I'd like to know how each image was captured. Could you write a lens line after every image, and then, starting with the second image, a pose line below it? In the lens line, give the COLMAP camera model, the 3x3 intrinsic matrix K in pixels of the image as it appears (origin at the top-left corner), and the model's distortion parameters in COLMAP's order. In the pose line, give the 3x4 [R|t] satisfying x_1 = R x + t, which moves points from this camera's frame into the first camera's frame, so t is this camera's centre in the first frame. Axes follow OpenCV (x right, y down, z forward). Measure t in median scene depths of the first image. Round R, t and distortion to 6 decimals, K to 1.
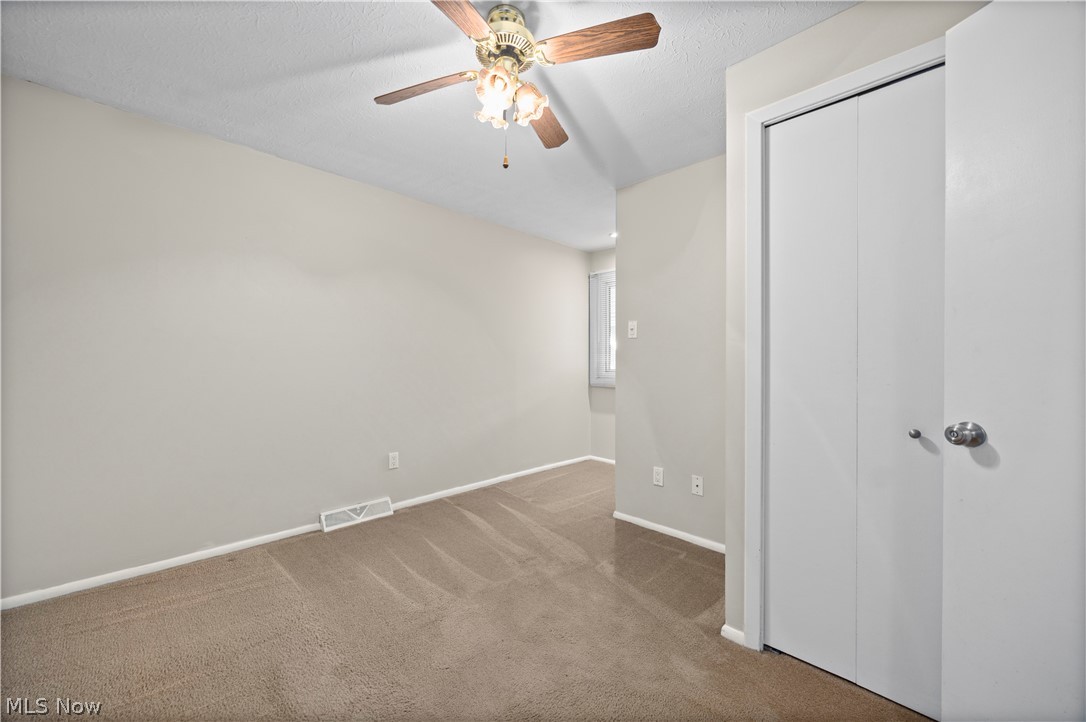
lens RADIAL K [[422.5, 0, 540.3], [0, 422.5, 360.2], [0, 0, 1]] dist [-0.001146, -0.000072]
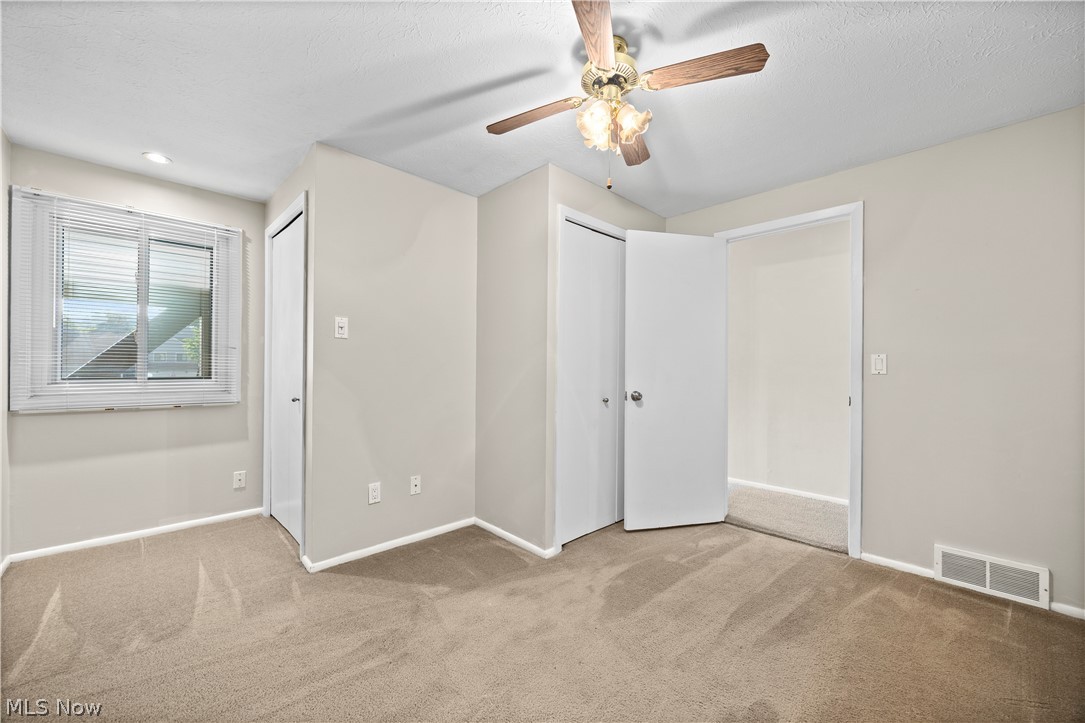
lens RADIAL K [[422.1, 0, 539.8], [0, 422.1, 360.7], [0, 0, 1]] dist [-0.001146, -0.000072]
pose [[-0.007249, 0.003378, 0.999968, -0.630985], [-0.010830, 0.999935, -0.003456, -0.010372], [-0.999915, -0.010855, -0.007212, 0.654258]]
